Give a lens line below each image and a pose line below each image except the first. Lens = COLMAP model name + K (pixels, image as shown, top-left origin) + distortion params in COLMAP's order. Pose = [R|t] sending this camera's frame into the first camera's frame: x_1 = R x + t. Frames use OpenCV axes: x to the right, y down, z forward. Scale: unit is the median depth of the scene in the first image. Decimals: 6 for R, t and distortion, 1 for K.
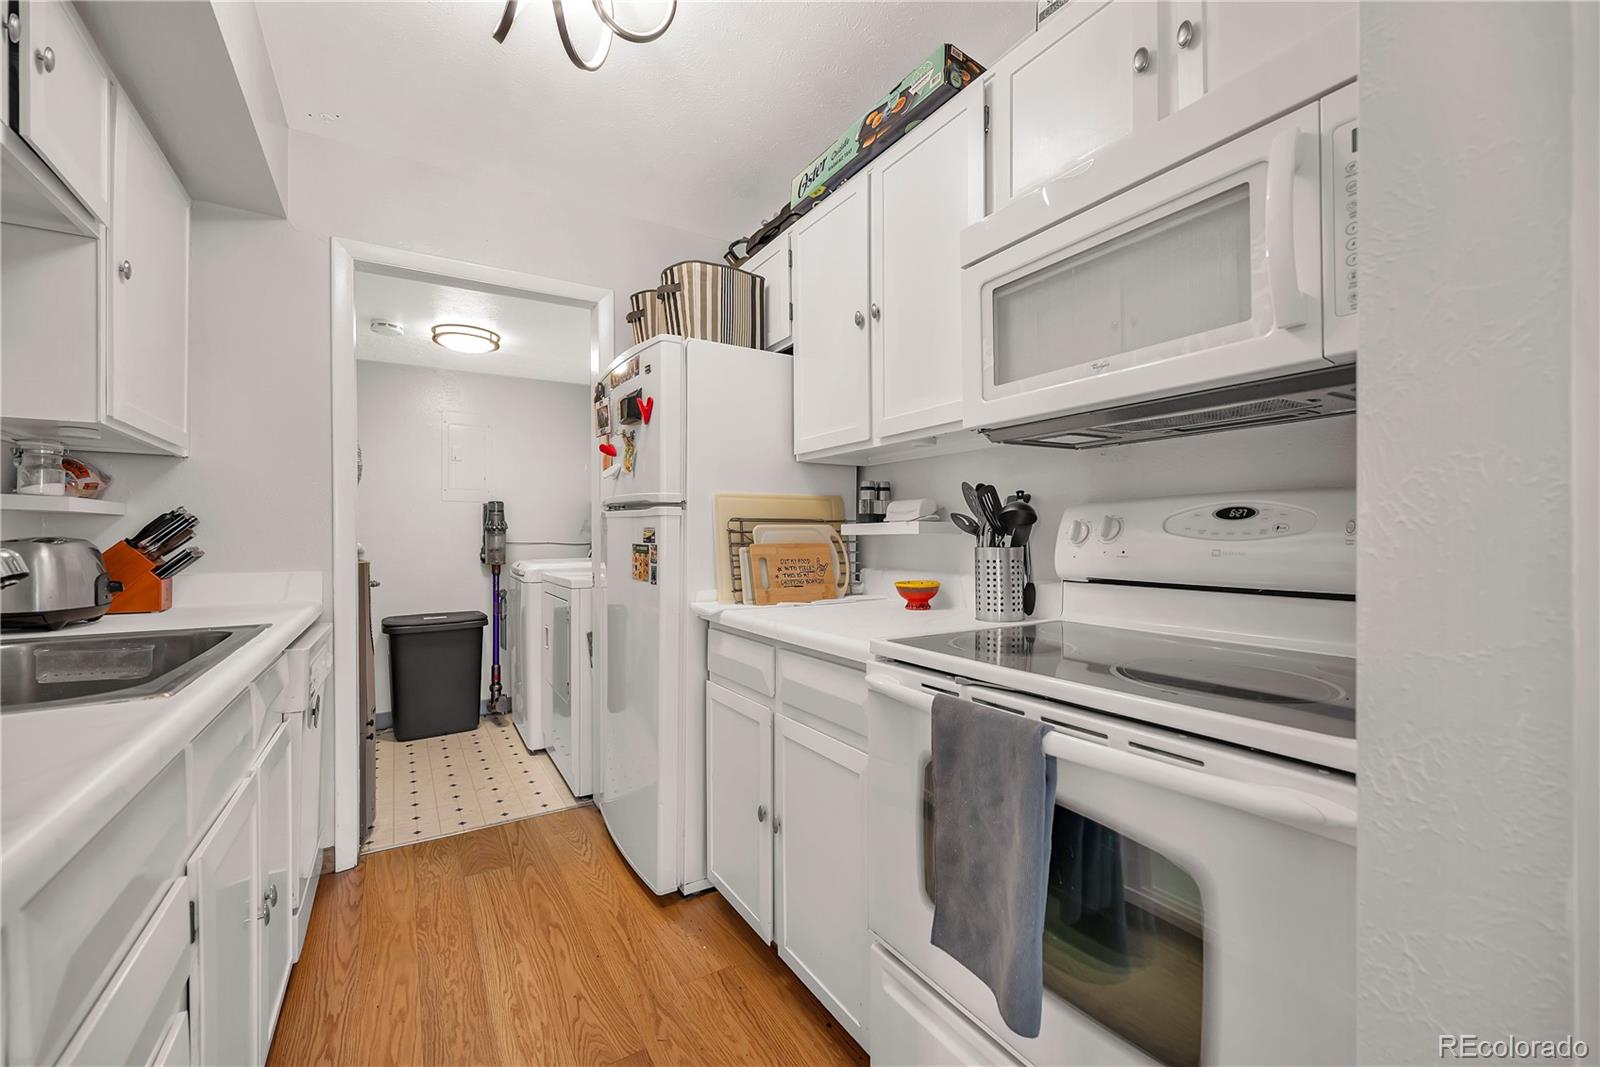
lens RADIAL K [[637.5, 0, 795.3], [0, 637.5, 540.8], [0, 0, 1]] dist [0.000881, -0.000182]
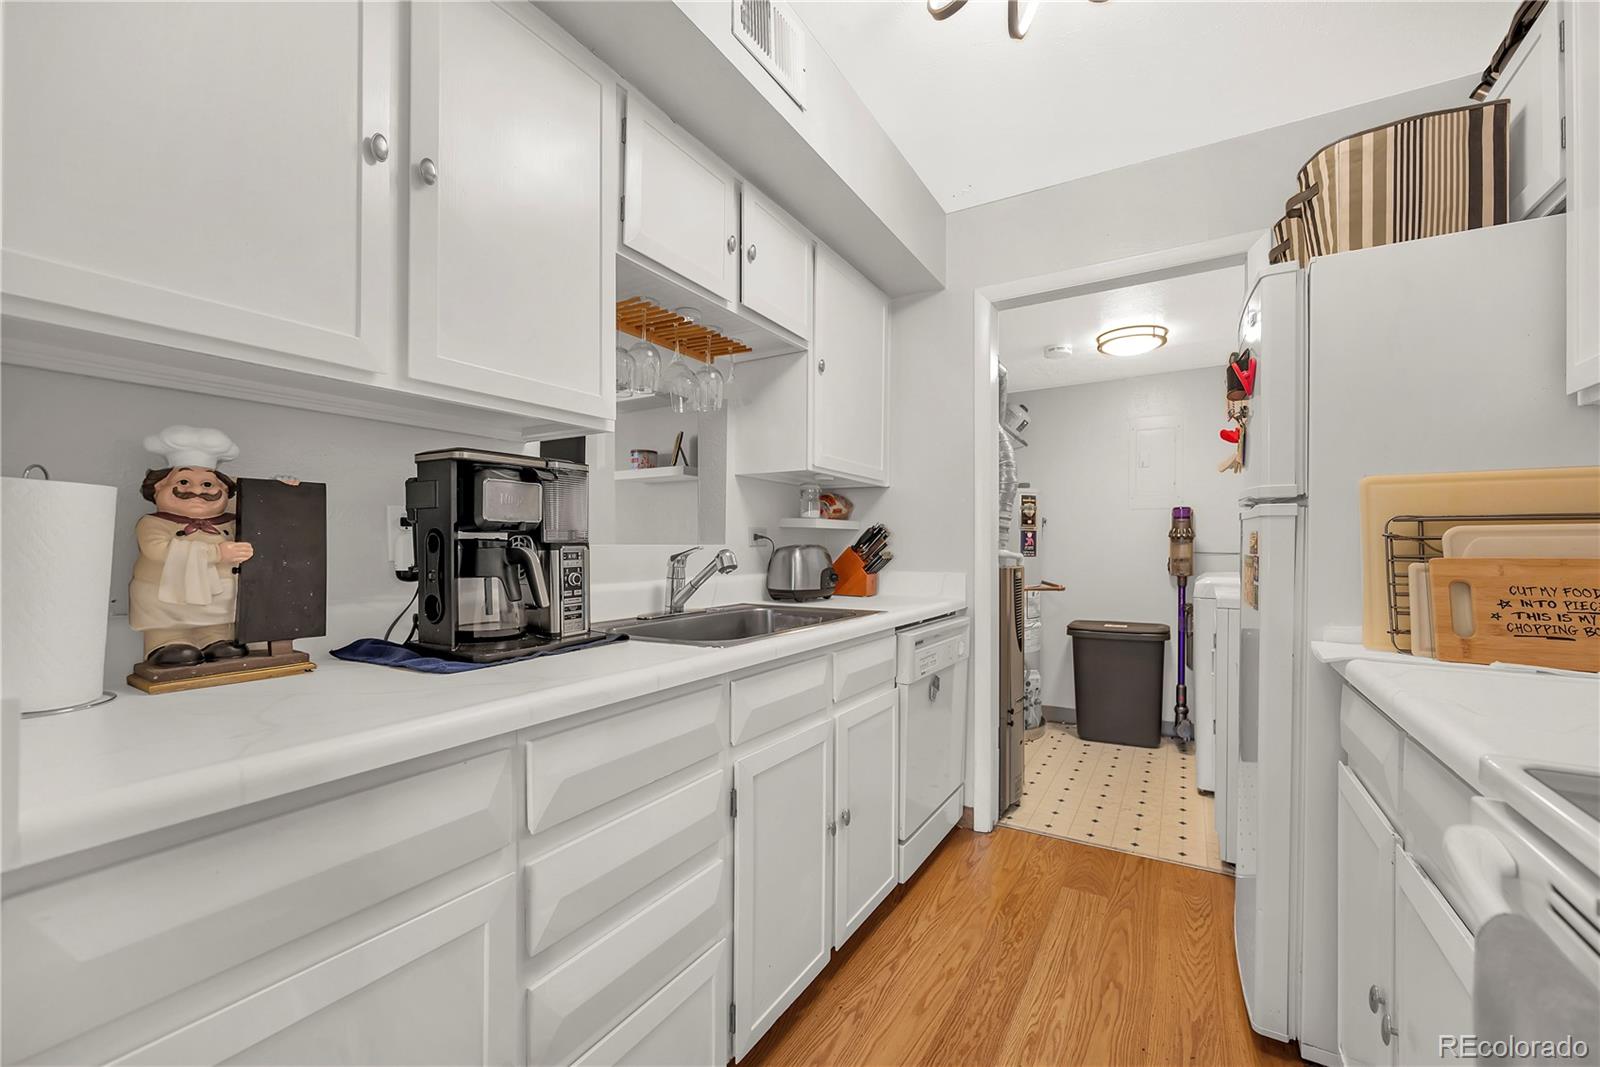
lens RADIAL K [[643.4, 0, 820.7], [0, 643.4, 548.7], [0, 0, 1]] dist [-0.000177, -0.000441]
pose [[0.472525, 0.007557, -0.881285, 0.193929], [-0.009239, 0.999951, 0.003620, -0.000648], [0.881269, 0.006432, 0.472571, 0.196795]]
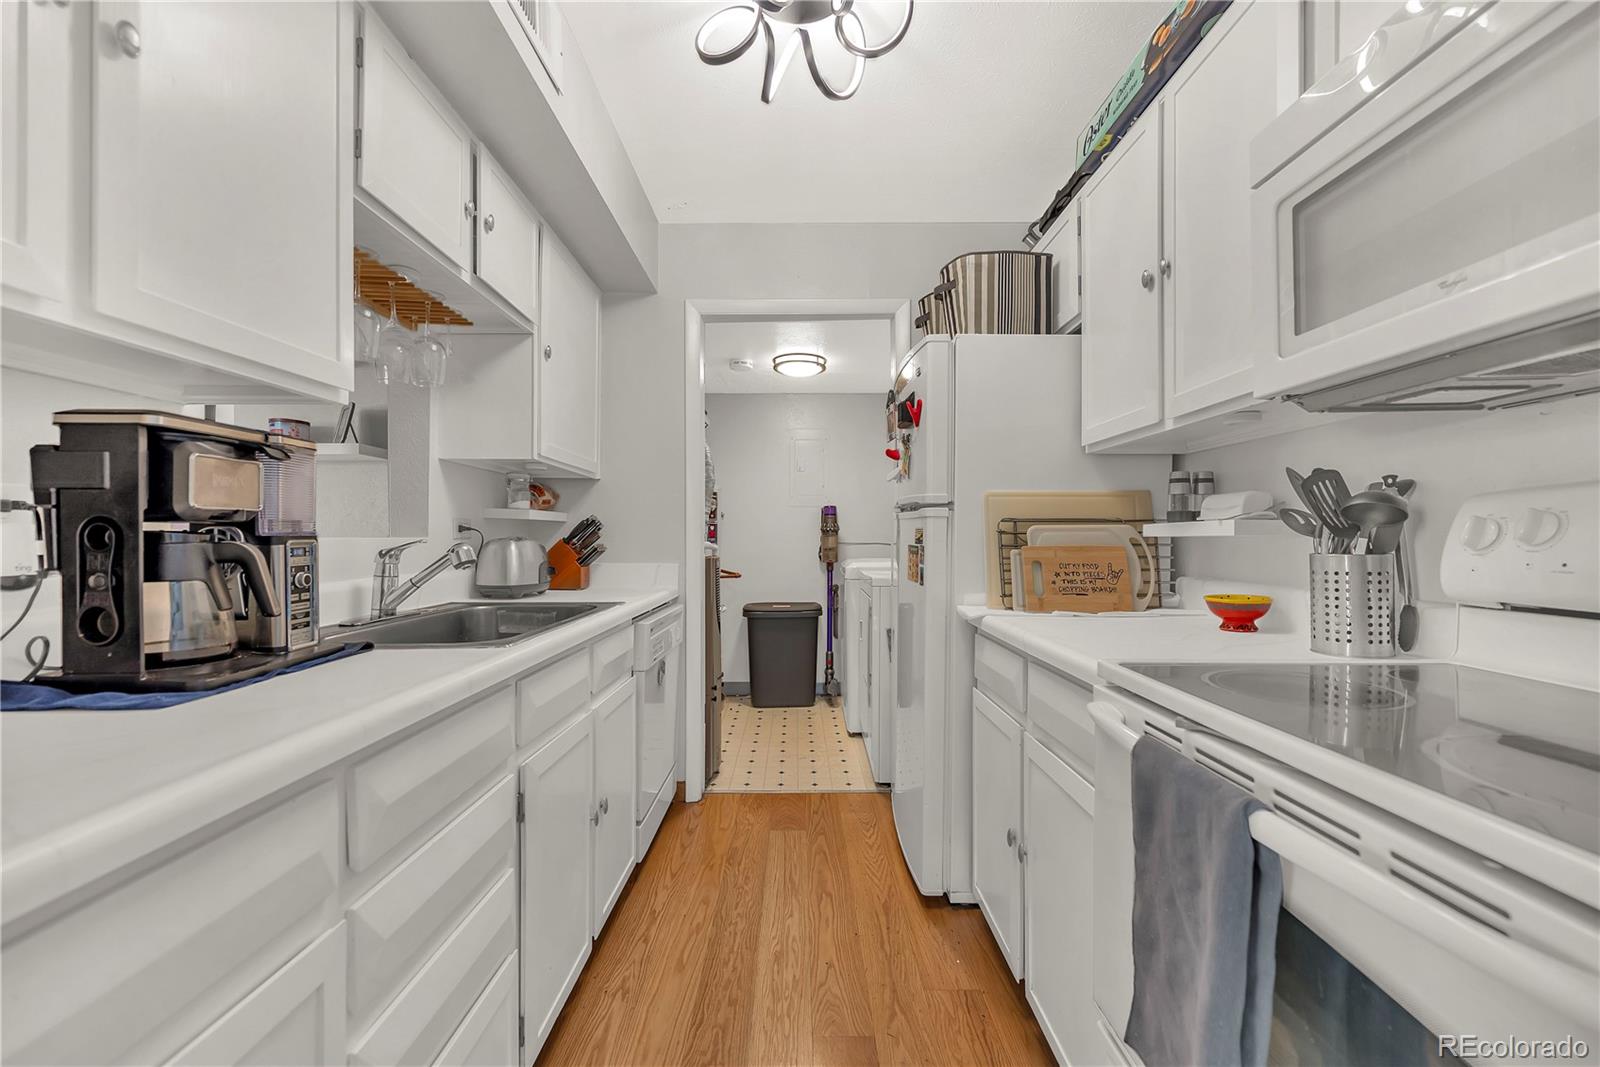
lens RADIAL K [[632.9, 0, 808.5], [0, 632.9, 542.6], [0, 0, 1]] dist [-0.000109, -0.000448]
pose [[0.857144, 0.007739, -0.515018, 0.136307], [-0.006959, 0.999970, 0.003443, -0.001092], [0.515029, 0.000633, 0.857172, 0.050788]]
